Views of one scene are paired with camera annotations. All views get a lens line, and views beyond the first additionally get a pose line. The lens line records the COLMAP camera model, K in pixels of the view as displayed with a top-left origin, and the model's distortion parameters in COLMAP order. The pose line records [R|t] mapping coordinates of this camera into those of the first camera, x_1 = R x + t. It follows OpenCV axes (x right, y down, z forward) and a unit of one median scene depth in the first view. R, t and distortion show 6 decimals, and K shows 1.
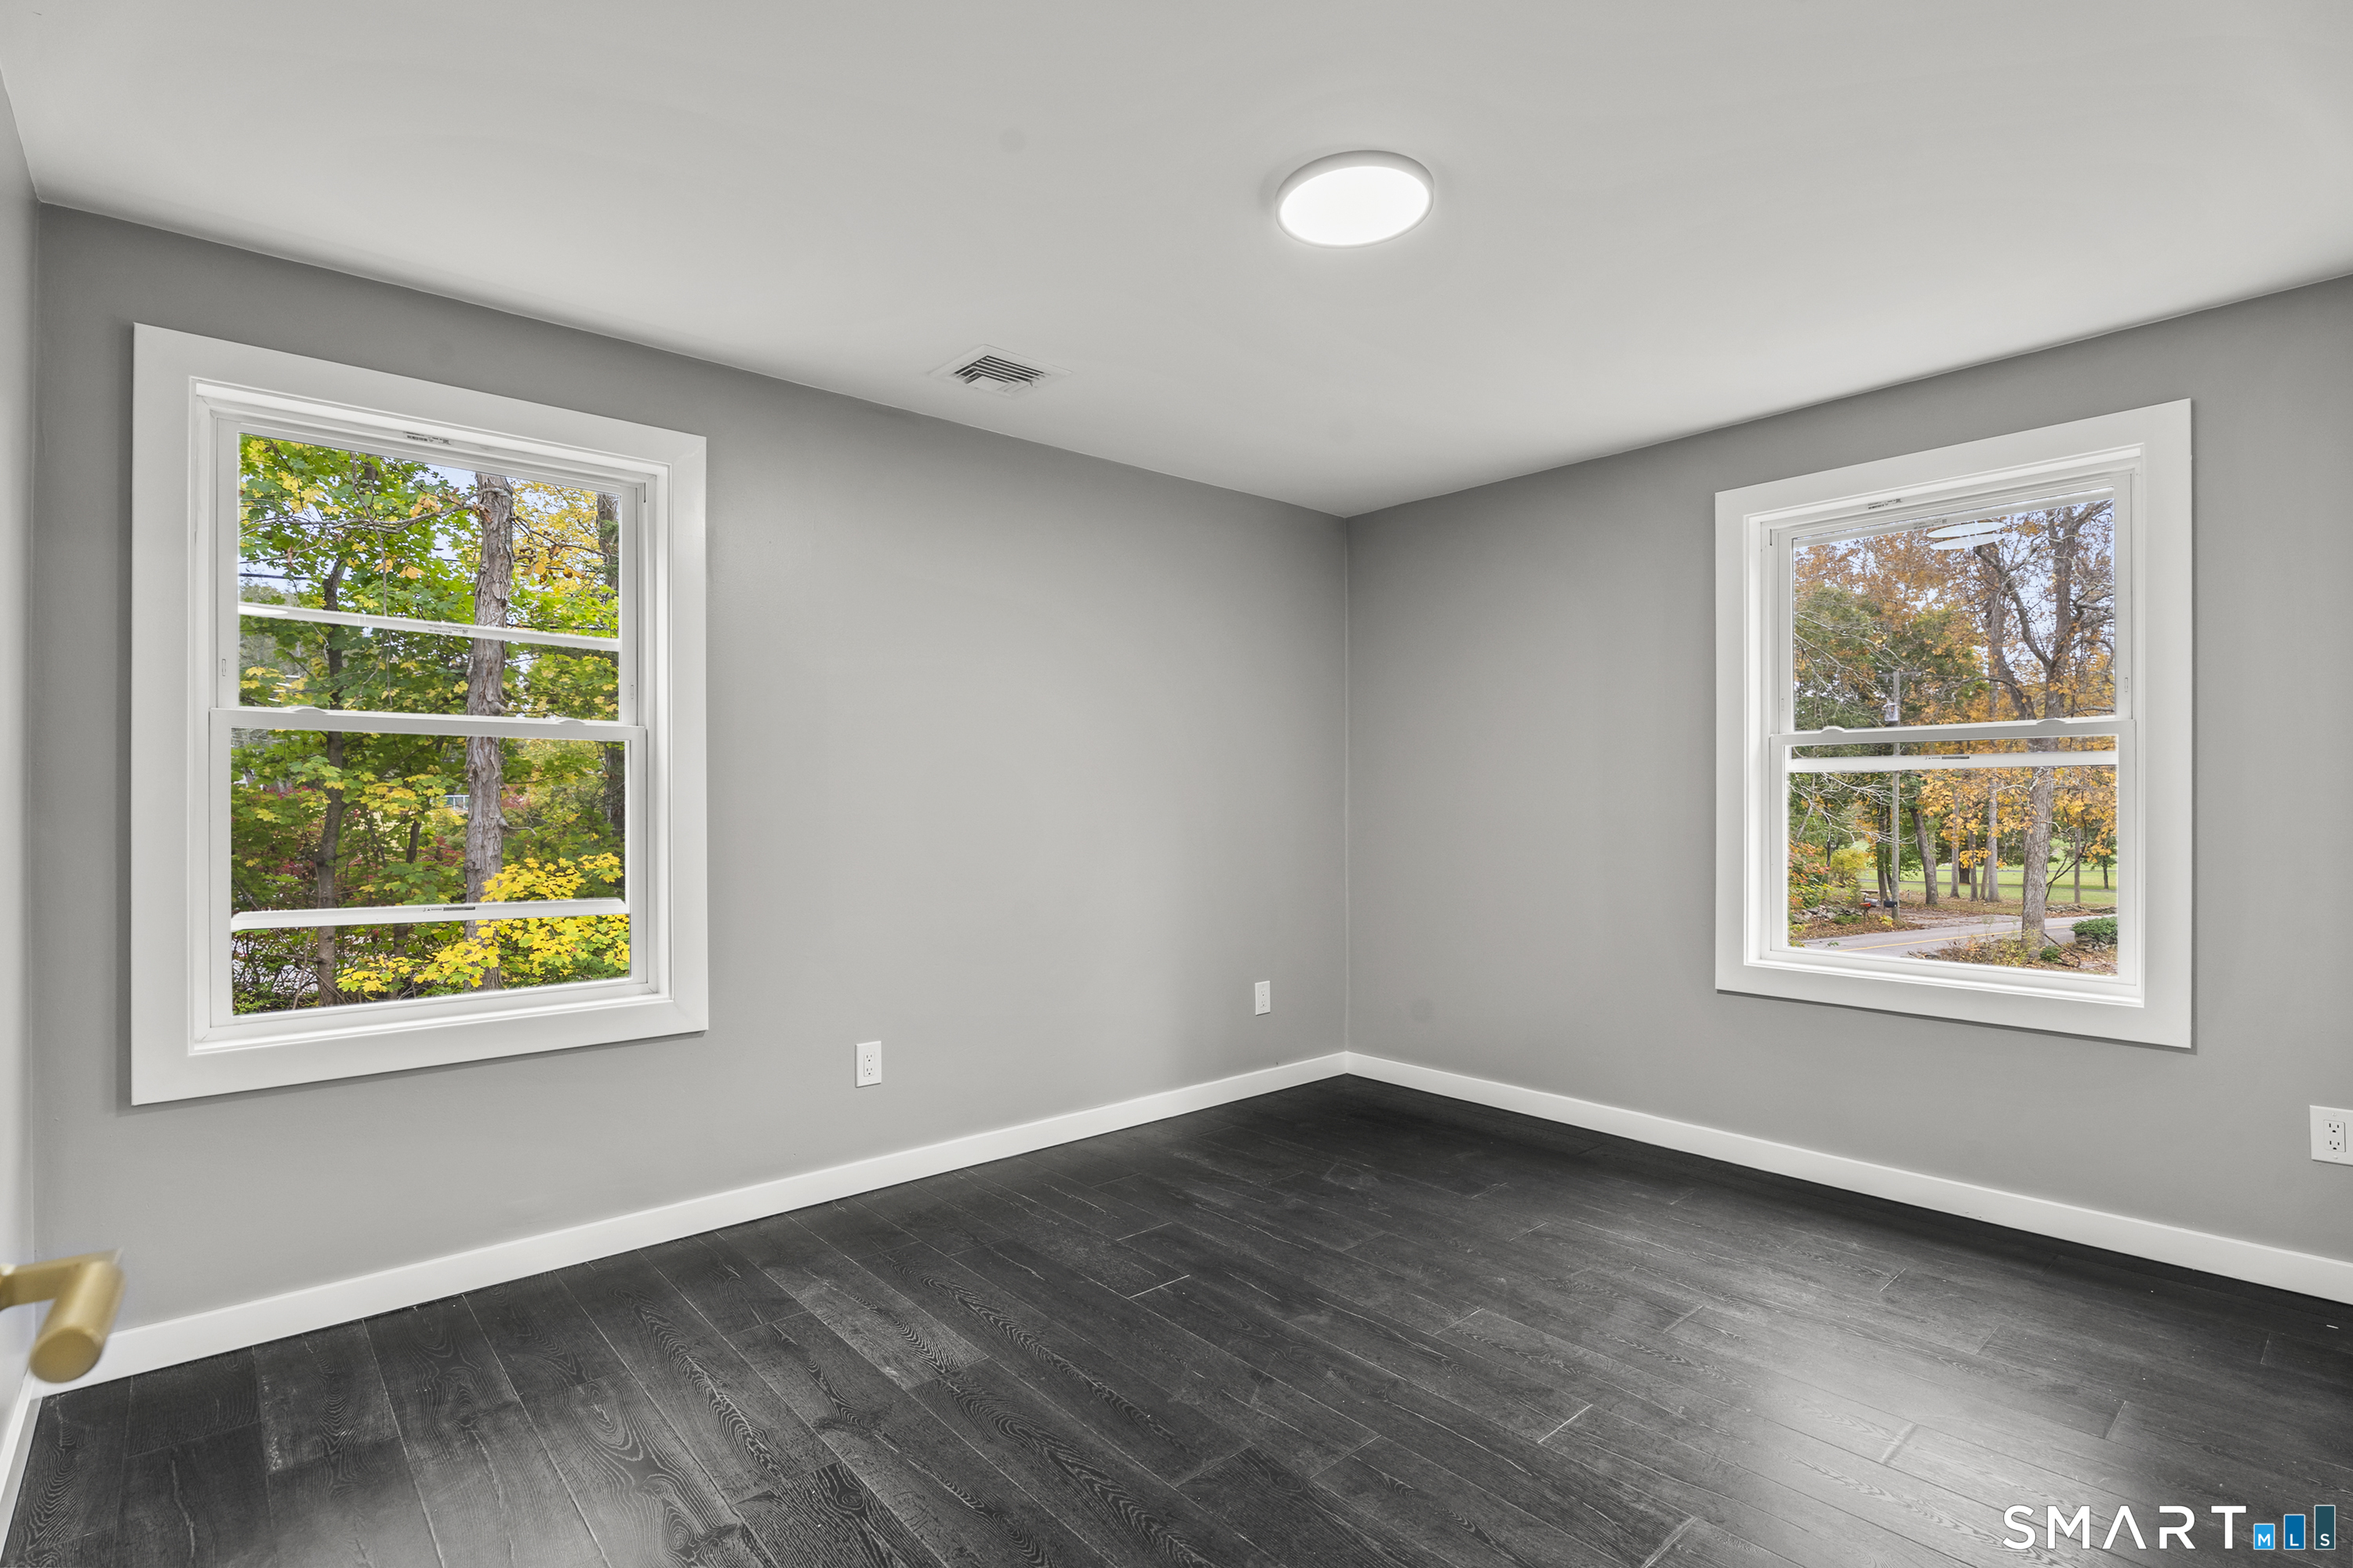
lens RADIAL K [[1144.4, 0, 1173.0], [0, 1144.4, 789.1], [0, 0, 1]] dist [-0.001395, -0.002167]
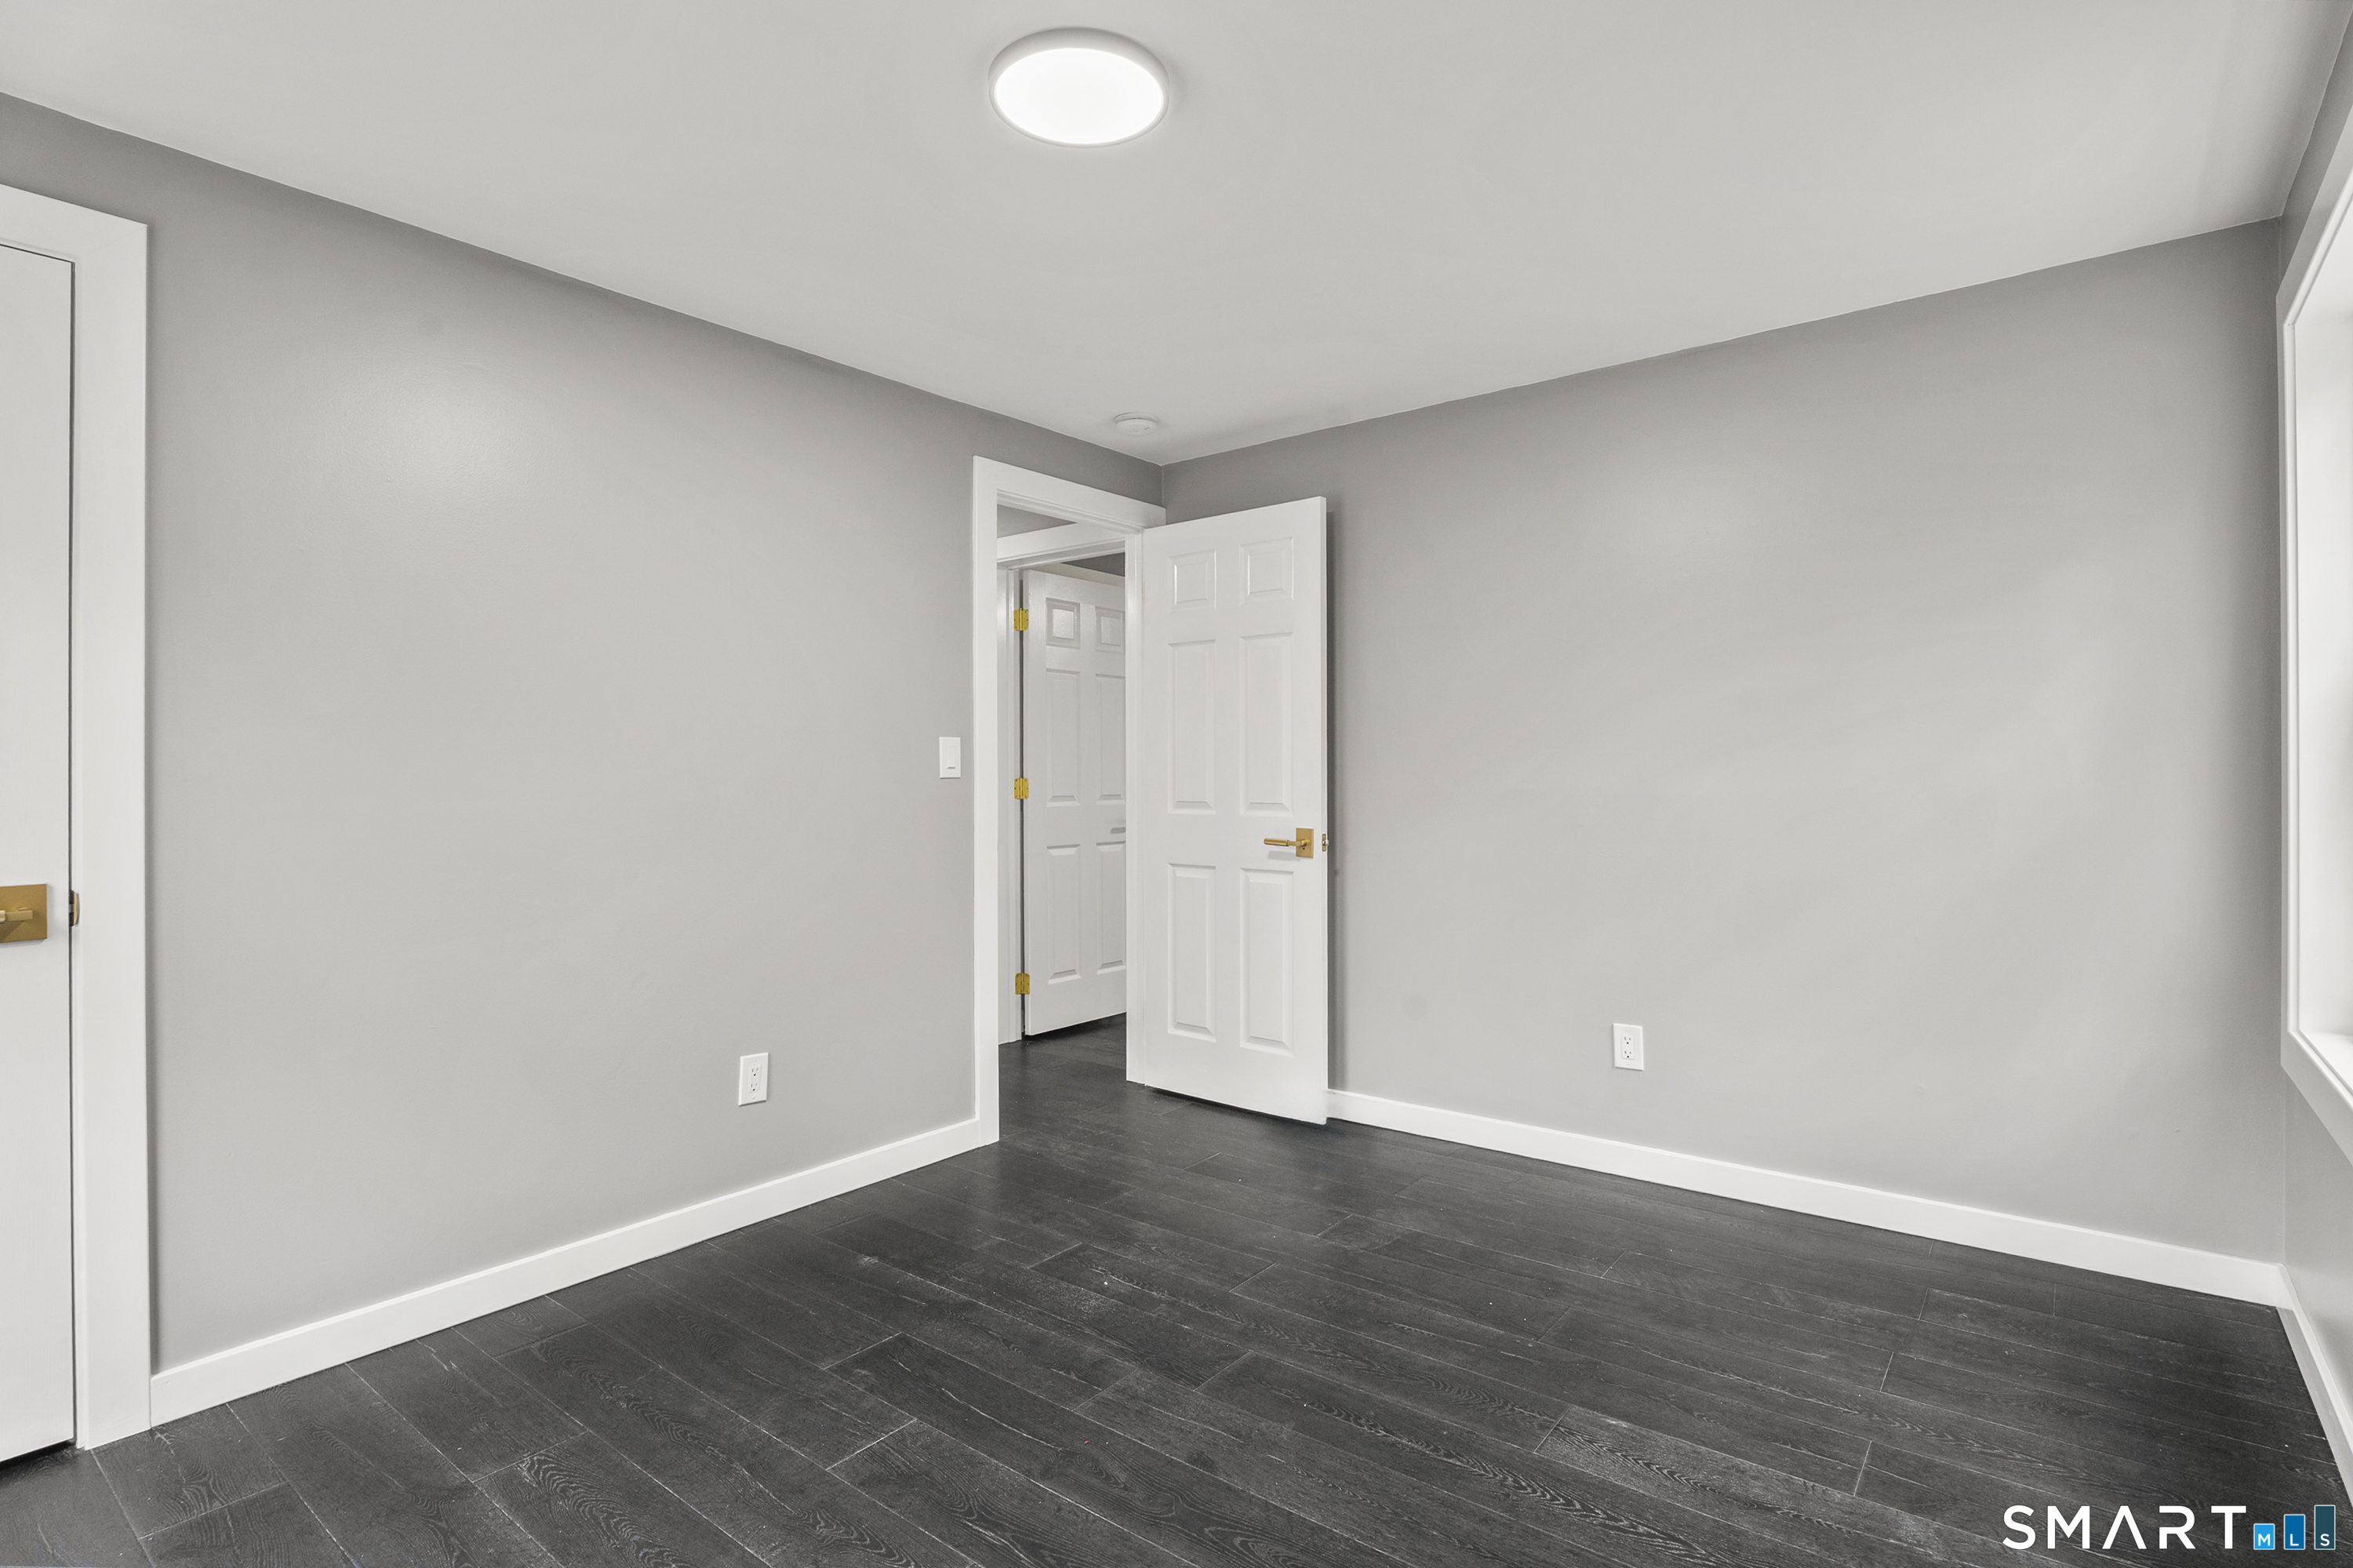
lens RADIAL K [[1144.4, 0, 1166.6], [0, 1144.4, 787.9], [0, 0, 1]] dist [-0.001395, -0.002167]
pose [[-0.984817, 0.009980, -0.173311, 0.252116], [0.010233, 0.999947, -0.000565, 0.017926], [0.173296, -0.002330, -0.984867, 1.882505]]
